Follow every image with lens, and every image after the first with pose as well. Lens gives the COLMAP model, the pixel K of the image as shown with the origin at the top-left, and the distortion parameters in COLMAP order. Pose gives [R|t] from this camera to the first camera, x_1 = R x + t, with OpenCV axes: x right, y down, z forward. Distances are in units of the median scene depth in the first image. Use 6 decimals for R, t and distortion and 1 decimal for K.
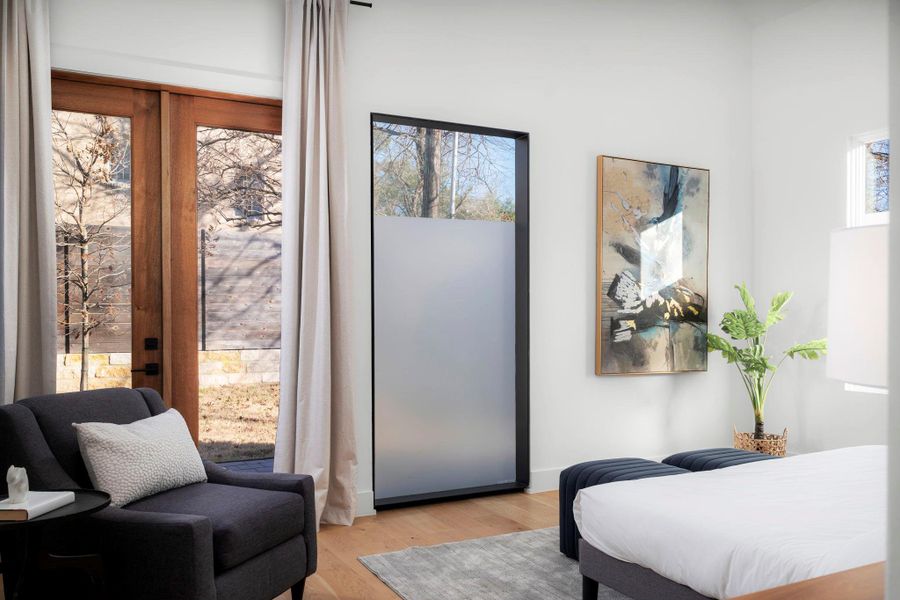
lens RADIAL K [[741.0, 0, 447.5], [0, 741.0, 303.6], [0, 0, 1]] dist [-0.008596, -0.014461]
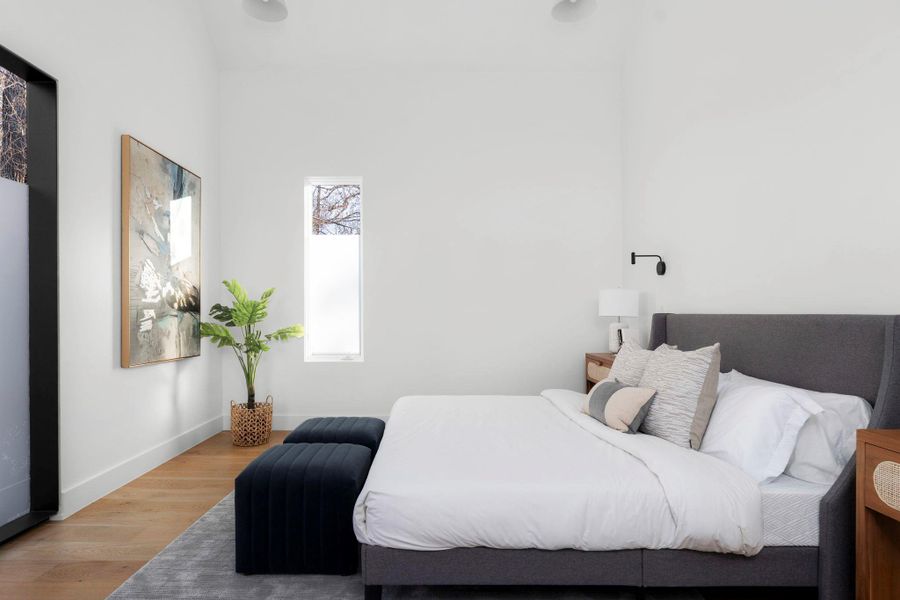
lens RADIAL K [[511.8, 0, 450.2], [0, 511.8, 303.9], [0, 0, 1]] dist [-0.004482, -0.001886]
pose [[0.484997, 0.012177, 0.874431, -0.153963], [-0.009454, 0.999918, -0.008681, 0.016726], [-0.874465, -0.004056, 0.485072, 0.307337]]
